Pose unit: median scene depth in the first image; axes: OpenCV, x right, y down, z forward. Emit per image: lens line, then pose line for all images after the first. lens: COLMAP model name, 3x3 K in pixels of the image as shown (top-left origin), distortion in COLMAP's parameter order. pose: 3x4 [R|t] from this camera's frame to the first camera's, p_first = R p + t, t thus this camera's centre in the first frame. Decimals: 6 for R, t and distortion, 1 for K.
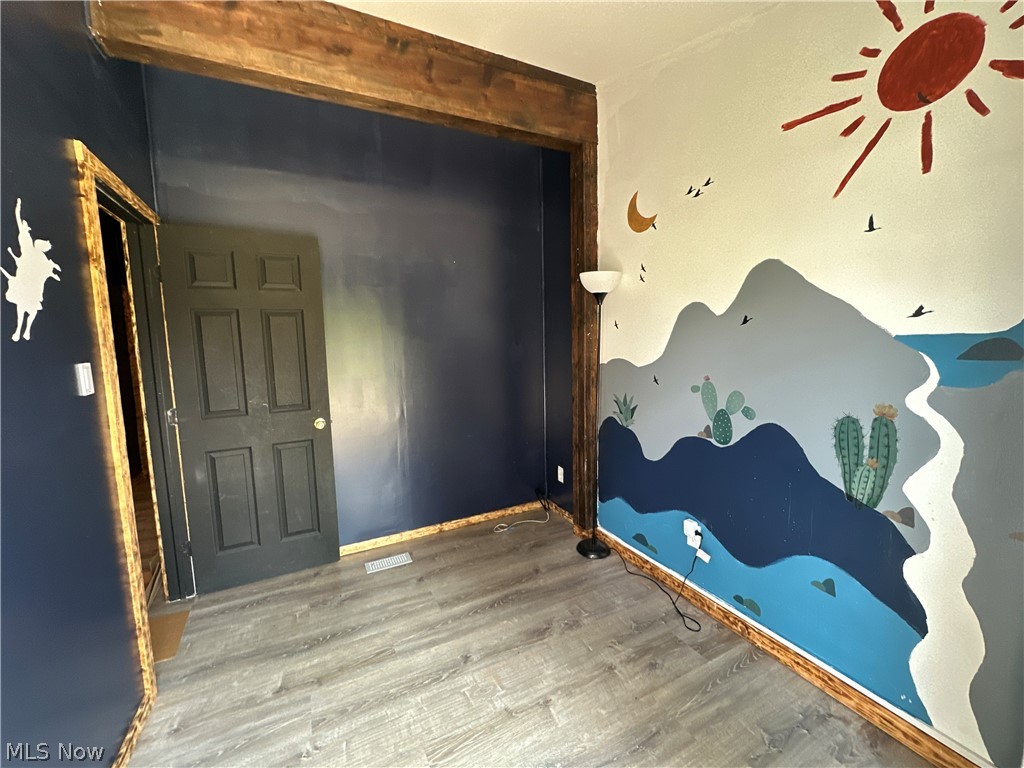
lens RADIAL K [[410.1, 0, 511.0], [0, 410.1, 383.0], [0, 0, 1]] dist [-0.005834, 0.001216]
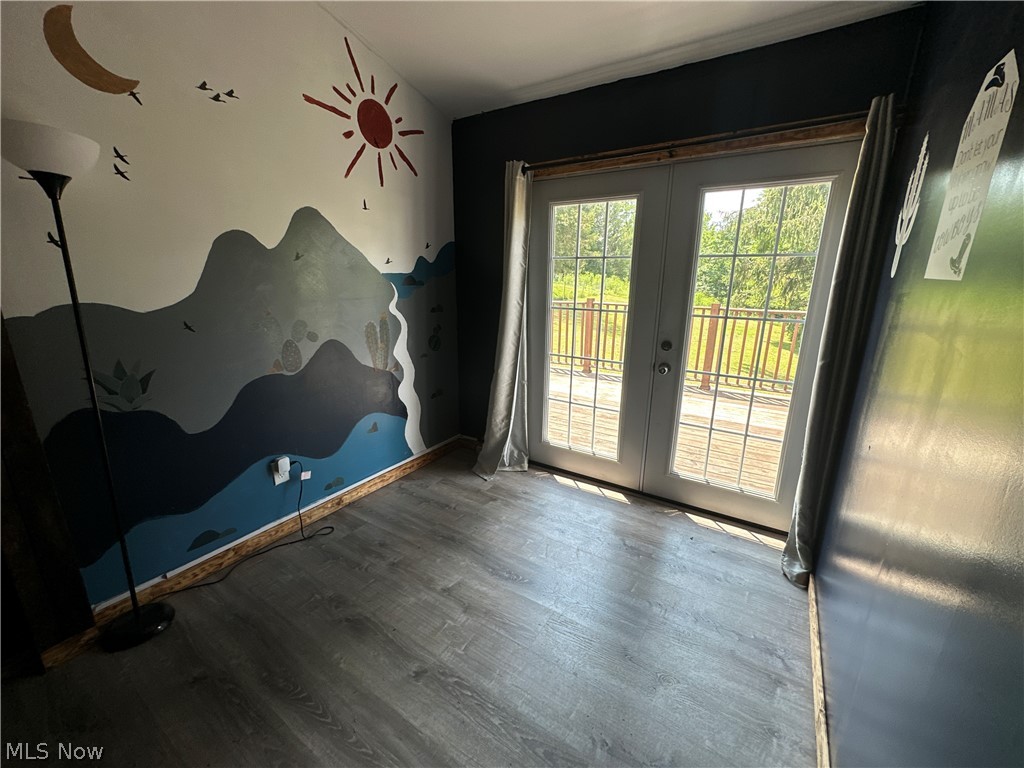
lens RADIAL K [[410.1, 0, 512.4], [0, 410.1, 382.4], [0, 0, 1]] dist [-0.005834, 0.001216]
pose [[-0.501648, -0.202784, 0.840969, -0.829302], [0.088361, 0.955041, 0.282999, -0.096279], [-0.860548, 0.216274, -0.461176, 1.183023]]
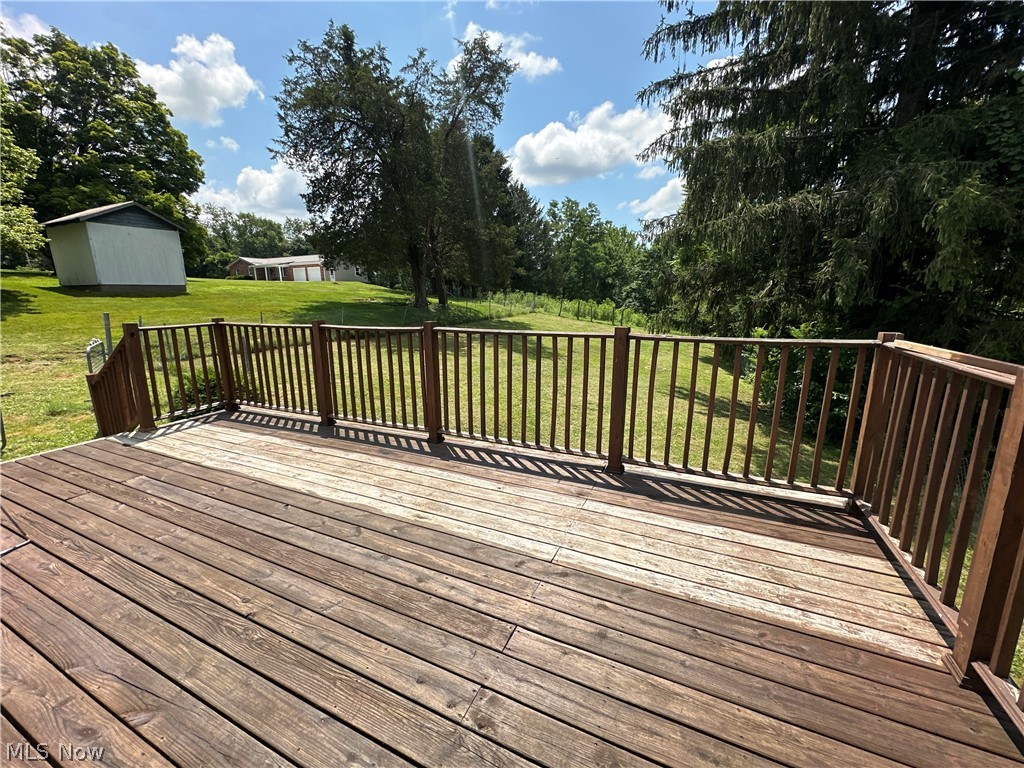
lens RADIAL K [[410.1, 0, 510.9], [0, 410.1, 382.0], [0, 0, 1]] dist [-0.005834, 0.001216]
pose [[-0.615730, -0.139750, 0.775465, -0.658344], [0.097531, 0.963061, 0.250999, -0.059760], [-0.781898, 0.230180, -0.579356, 0.892181]]
